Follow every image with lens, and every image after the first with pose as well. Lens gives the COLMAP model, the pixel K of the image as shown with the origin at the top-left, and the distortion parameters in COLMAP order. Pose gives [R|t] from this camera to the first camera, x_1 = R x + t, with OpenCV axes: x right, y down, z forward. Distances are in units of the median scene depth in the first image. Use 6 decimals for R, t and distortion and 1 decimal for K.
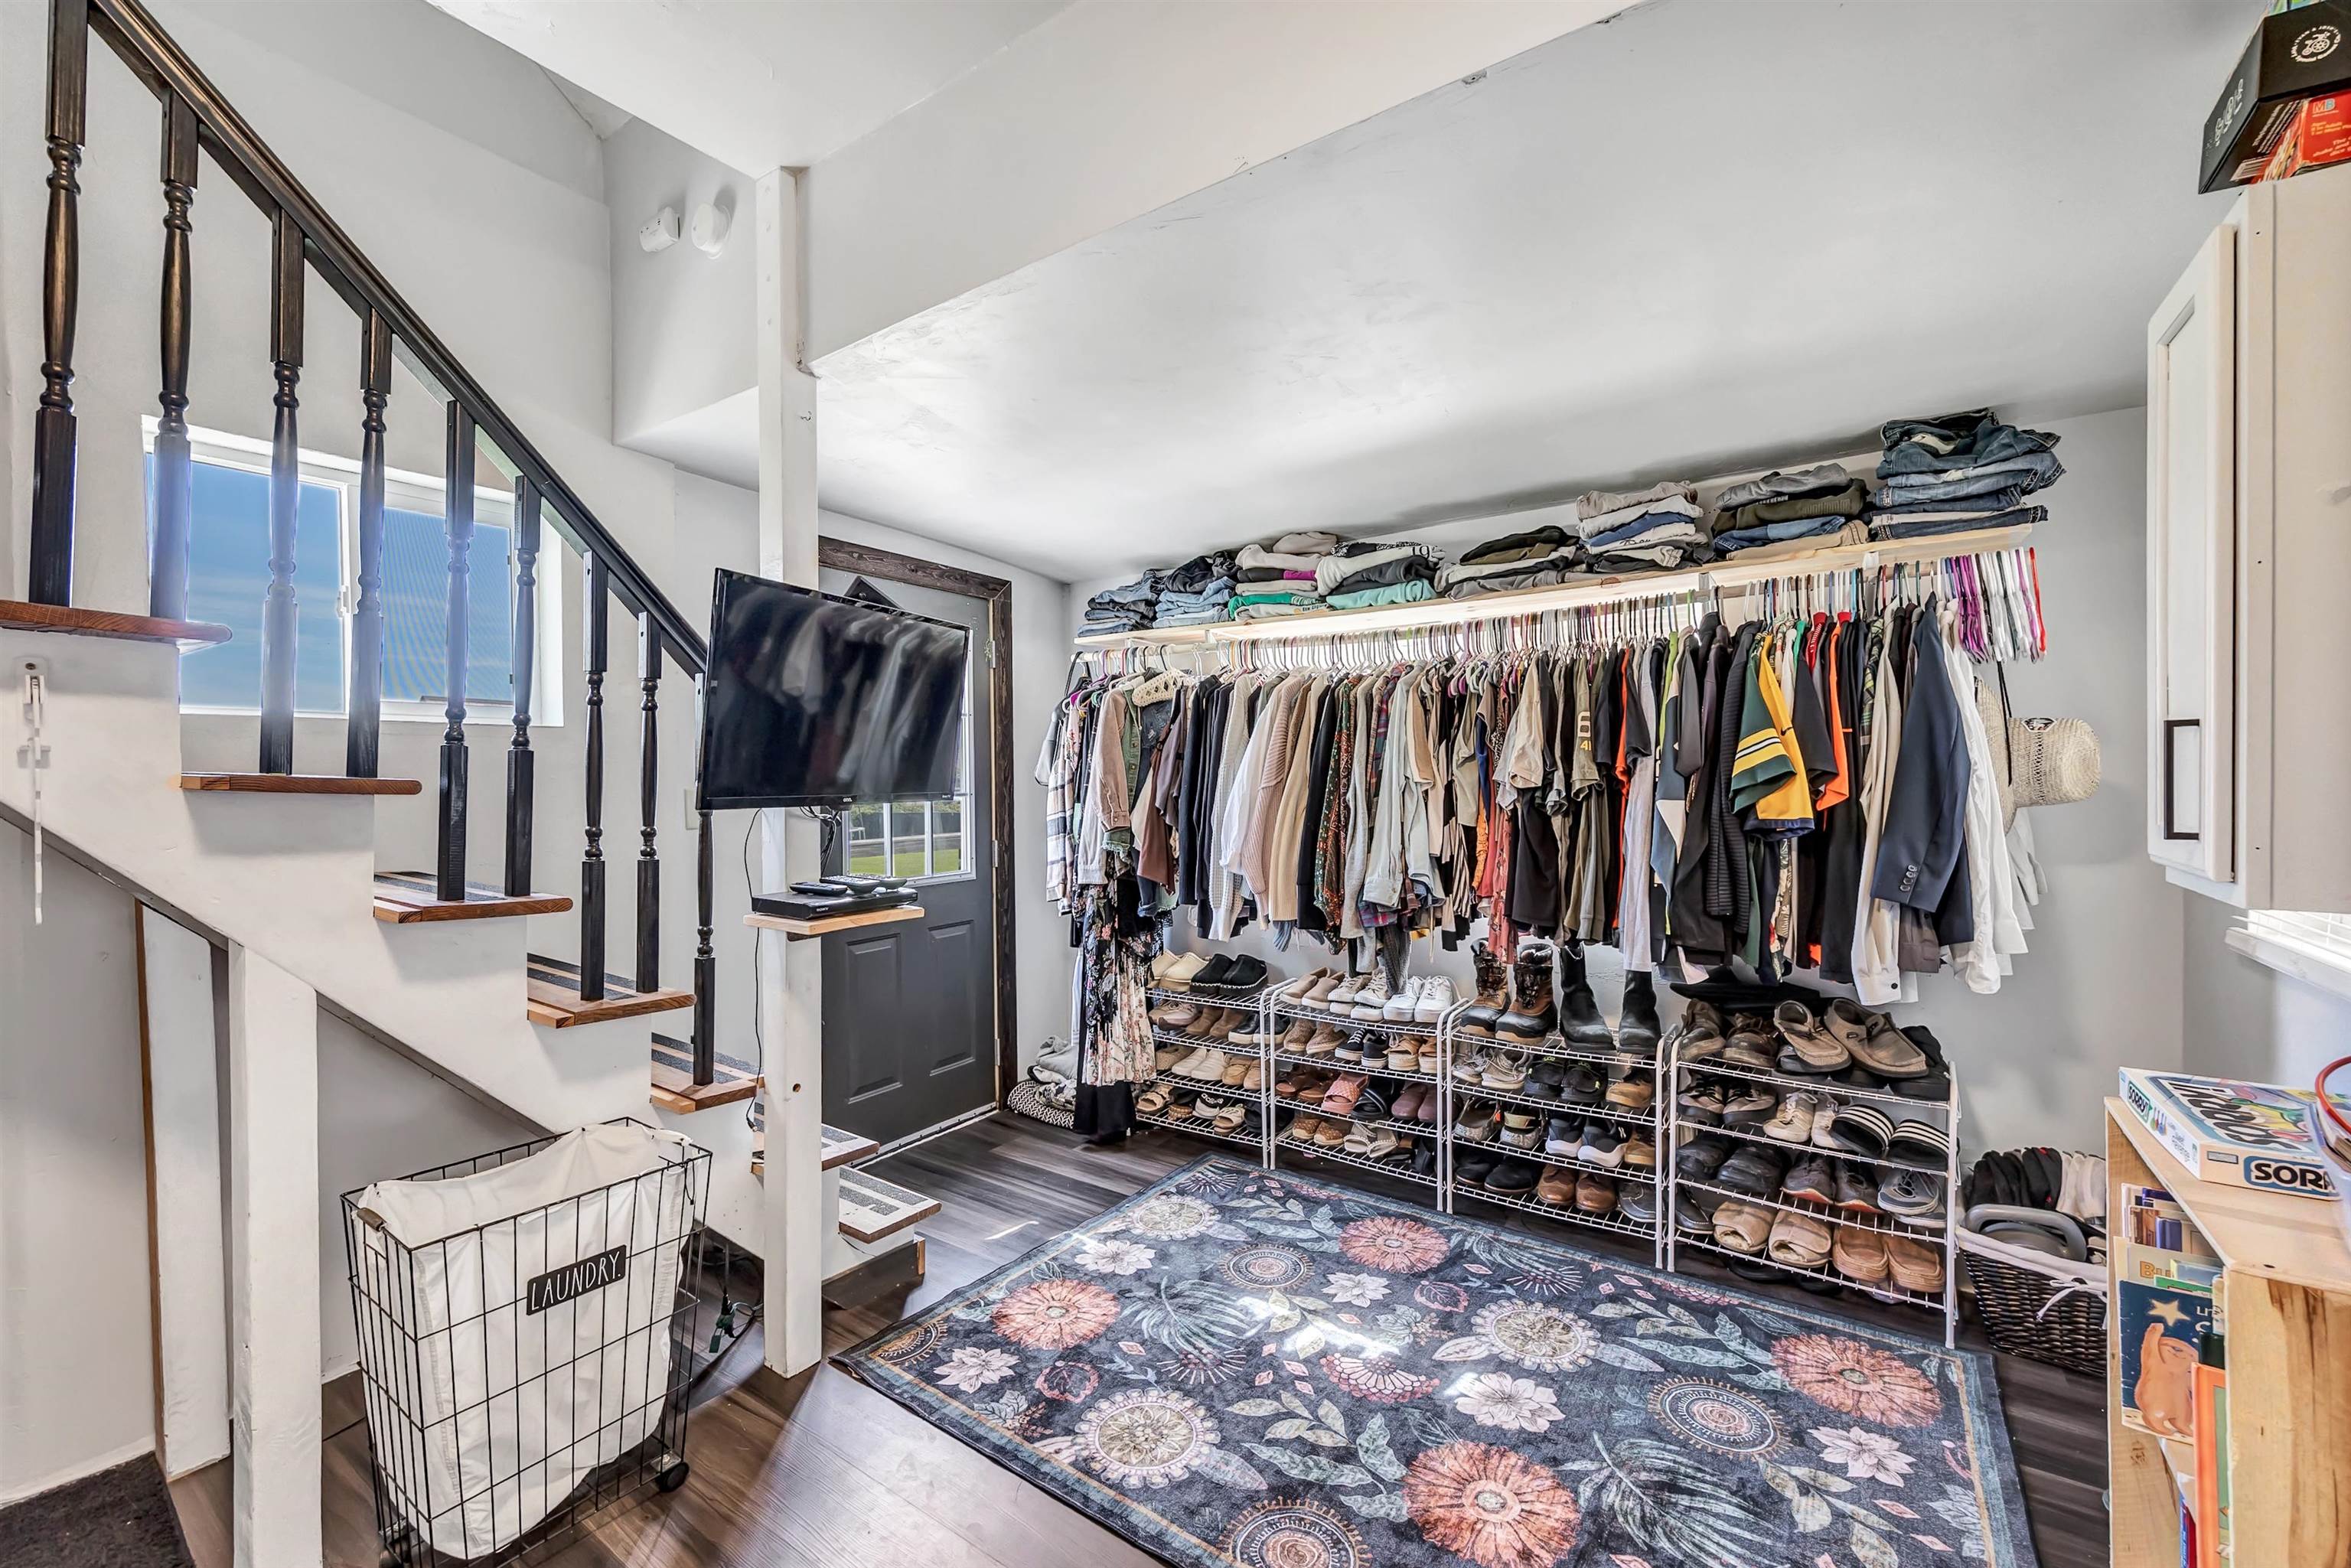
lens RADIAL K [[960.5, 0, 1136.2], [0, 960.5, 785.7], [0, 0, 1]] dist [-0.000362, -0.000074]
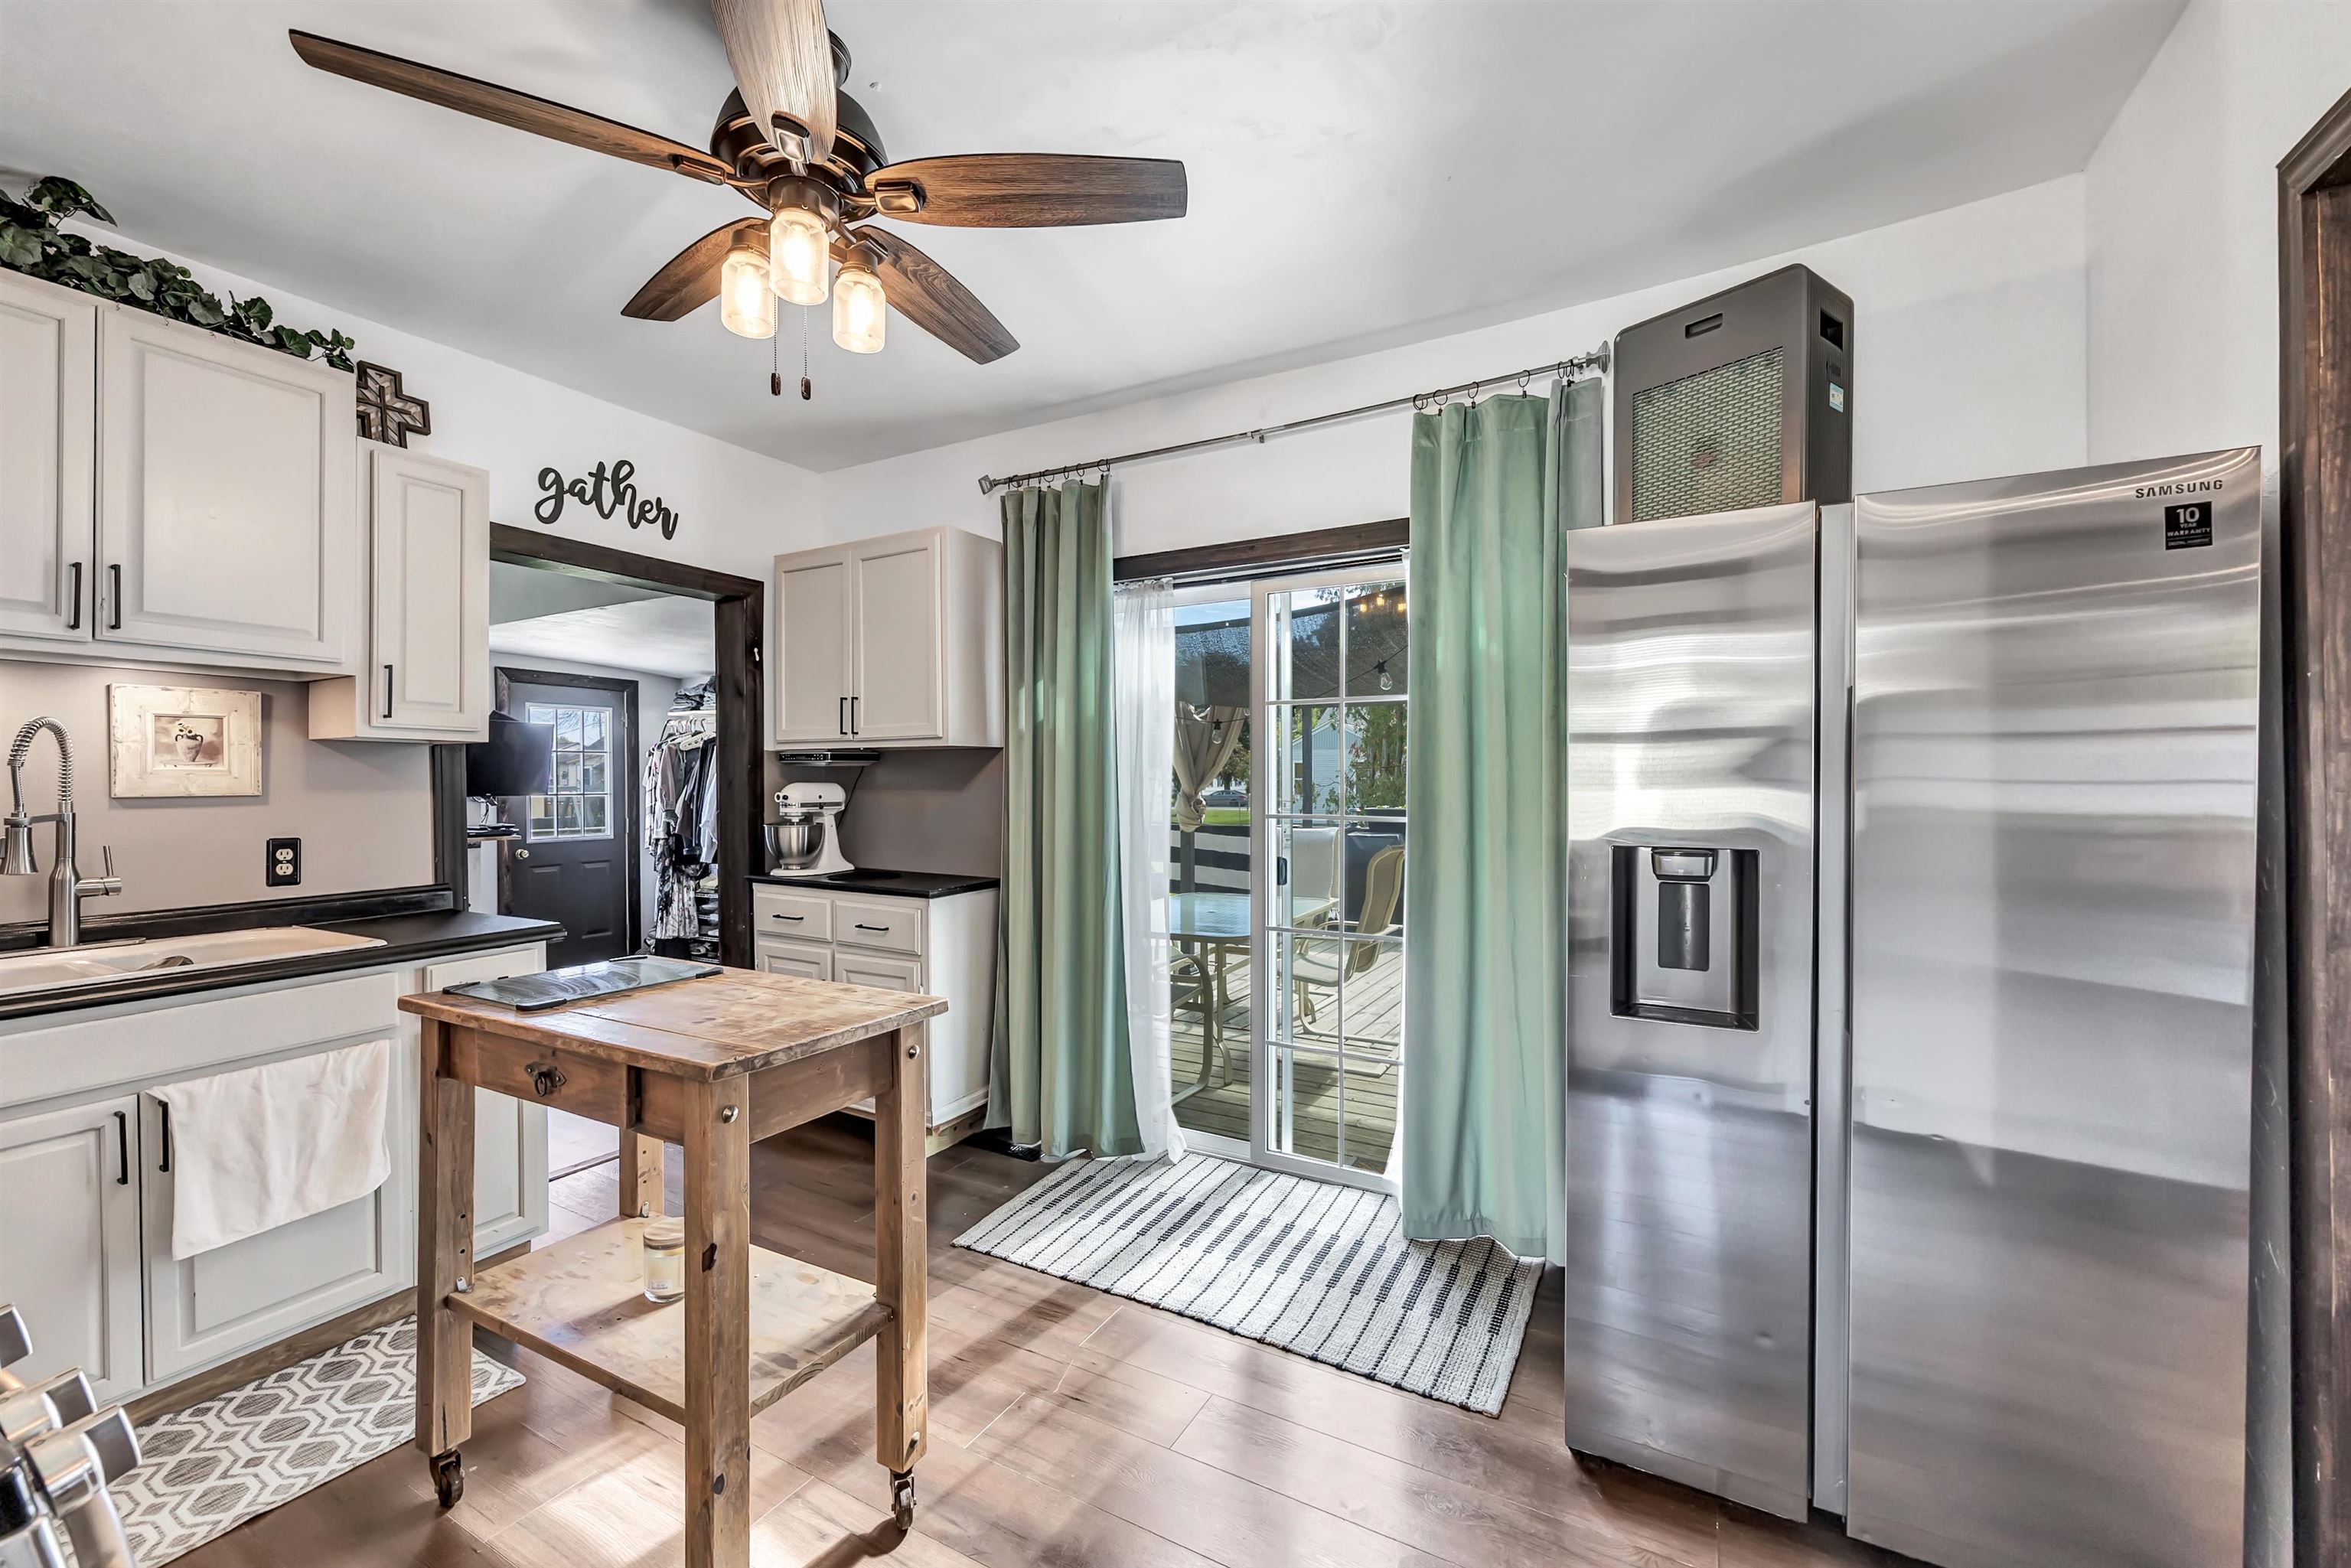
lens RADIAL K [[970.3, 0, 1204.2], [0, 970.3, 785.1], [0, 0, 1]] dist [-0.000992, -0.000043]
pose [[0.992697, -0.002387, 0.120610, 0.841145], [0.003028, 0.999982, -0.005131, 0.004188], [-0.120596, 0.005459, 0.992687, -1.153127]]
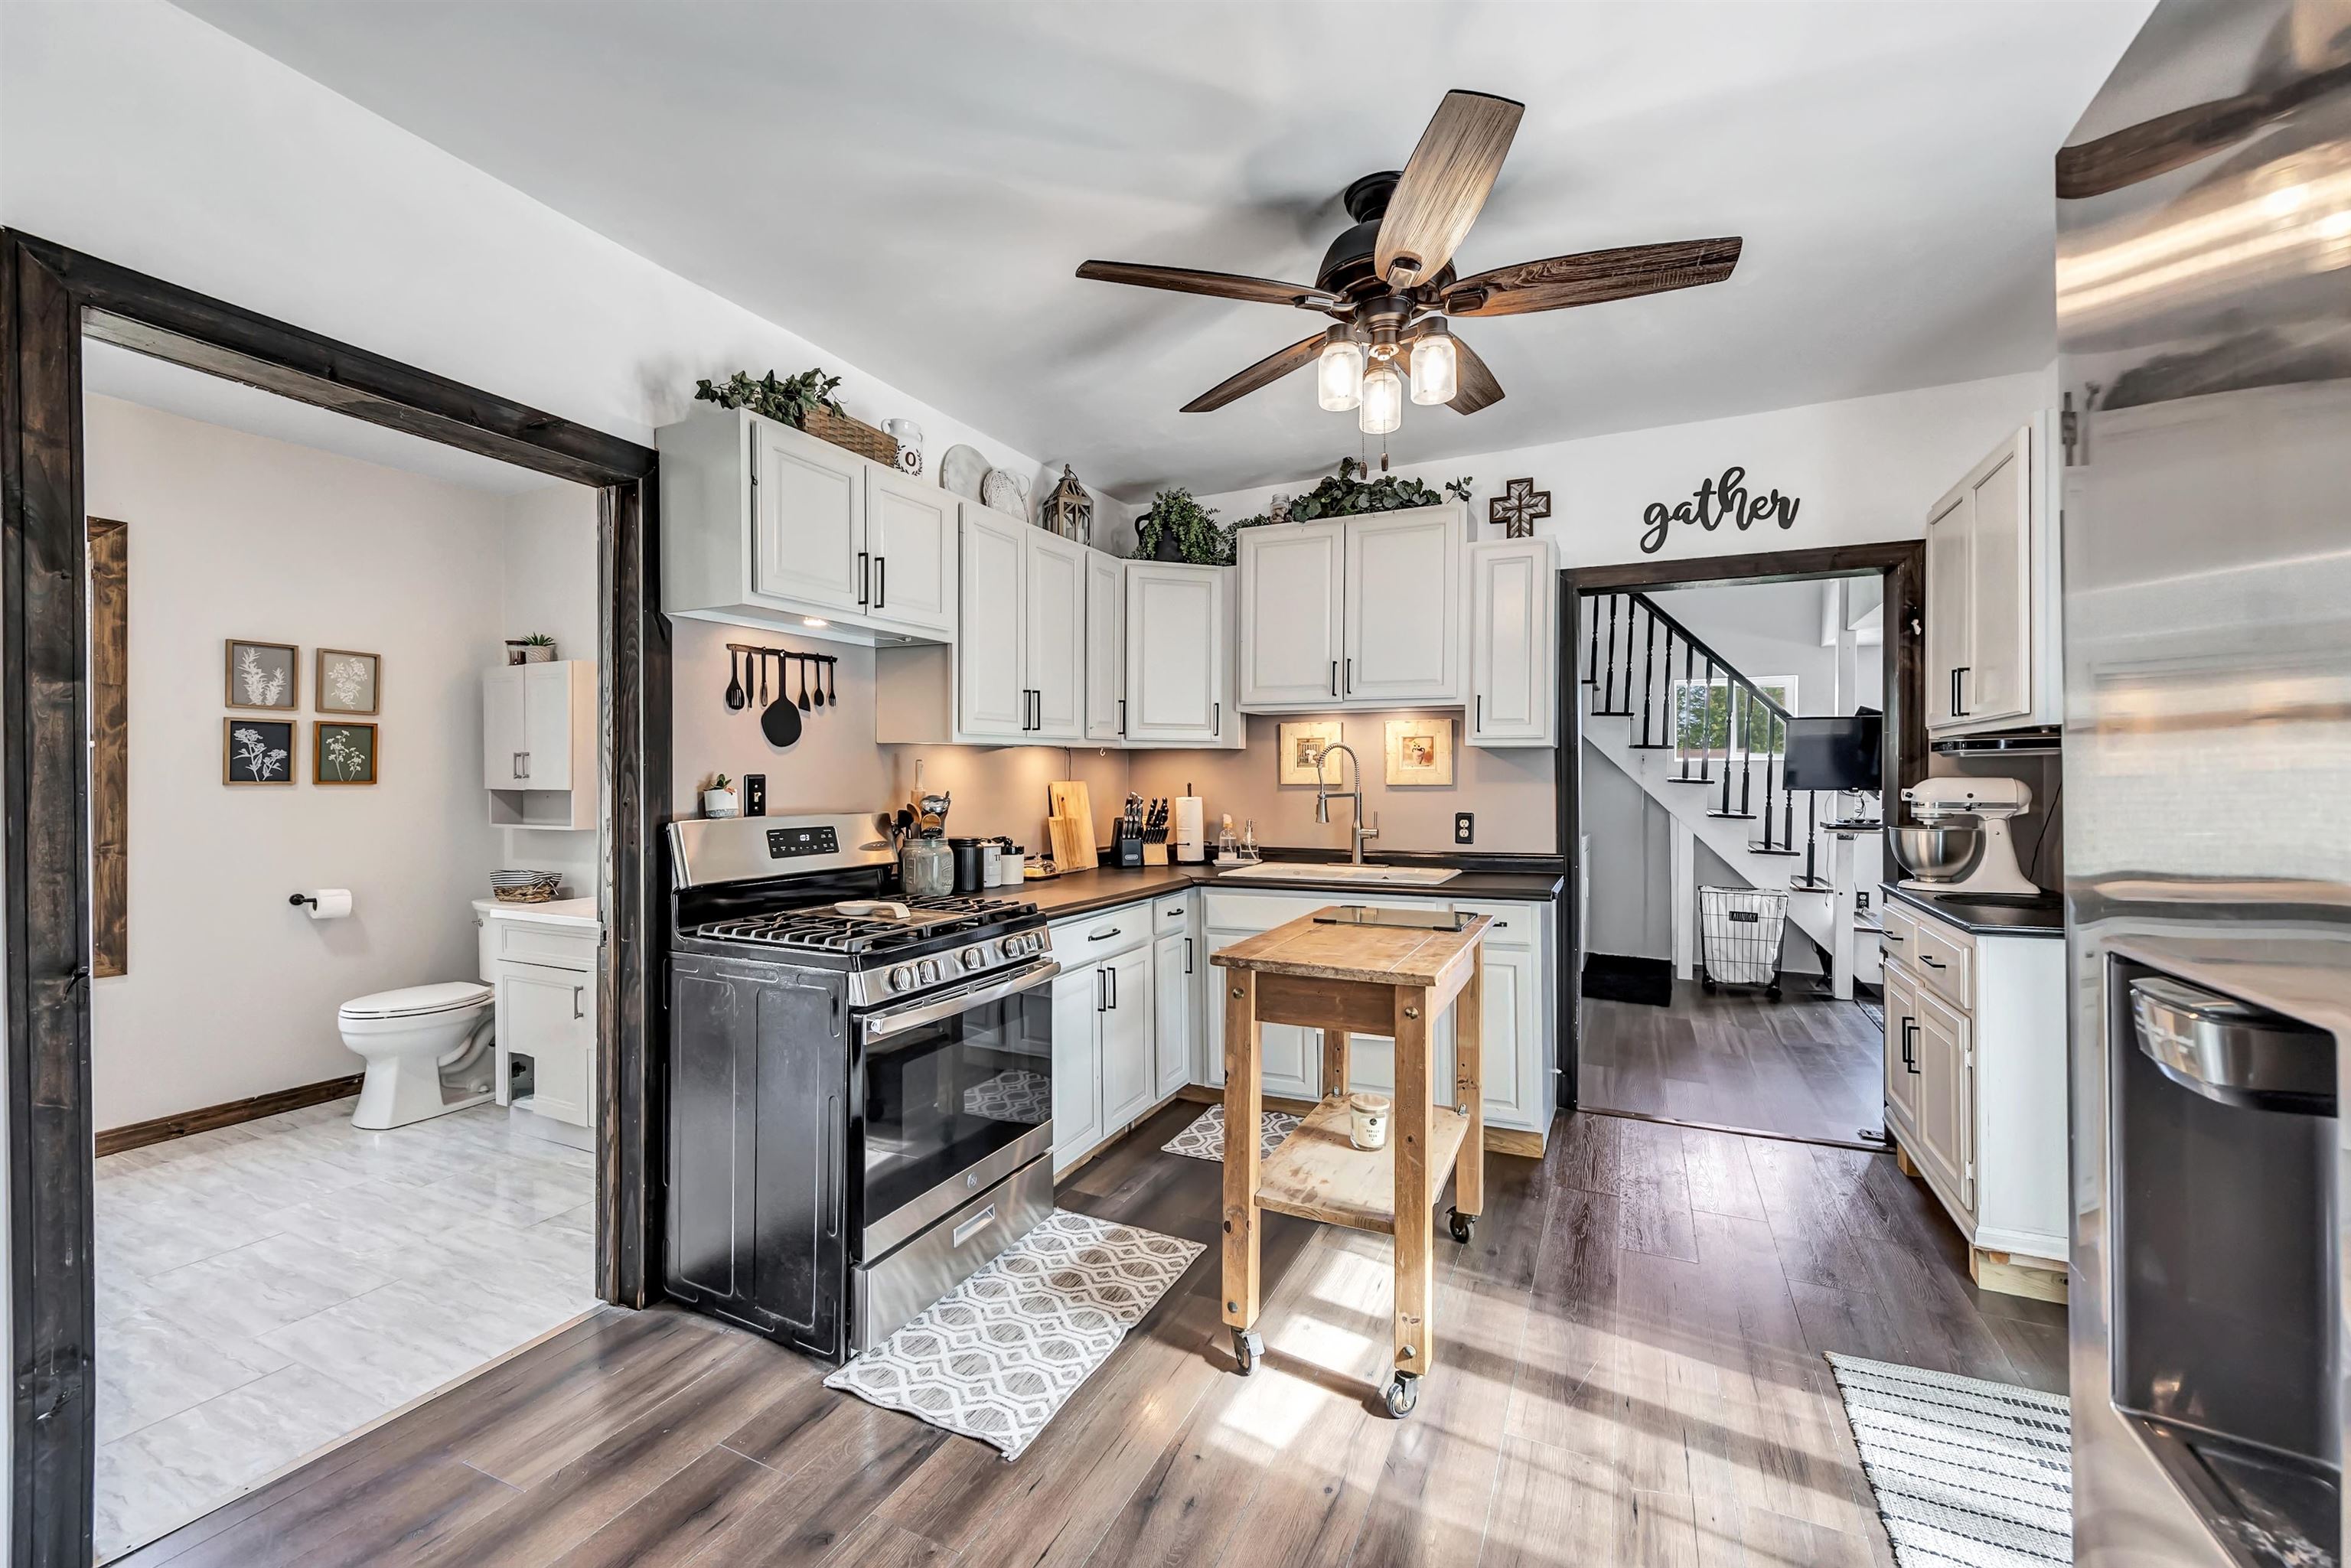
lens RADIAL K [[956.1, 0, 1120.8], [0, 956.1, 782.2], [0, 0, 1]] dist [0.001018, 0.000131]
pose [[0.127777, 0.005651, -0.991787, 1.301818], [-0.008245, 0.999955, 0.004636, 0.000892], [0.991769, 0.007585, 0.127818, -0.873389]]
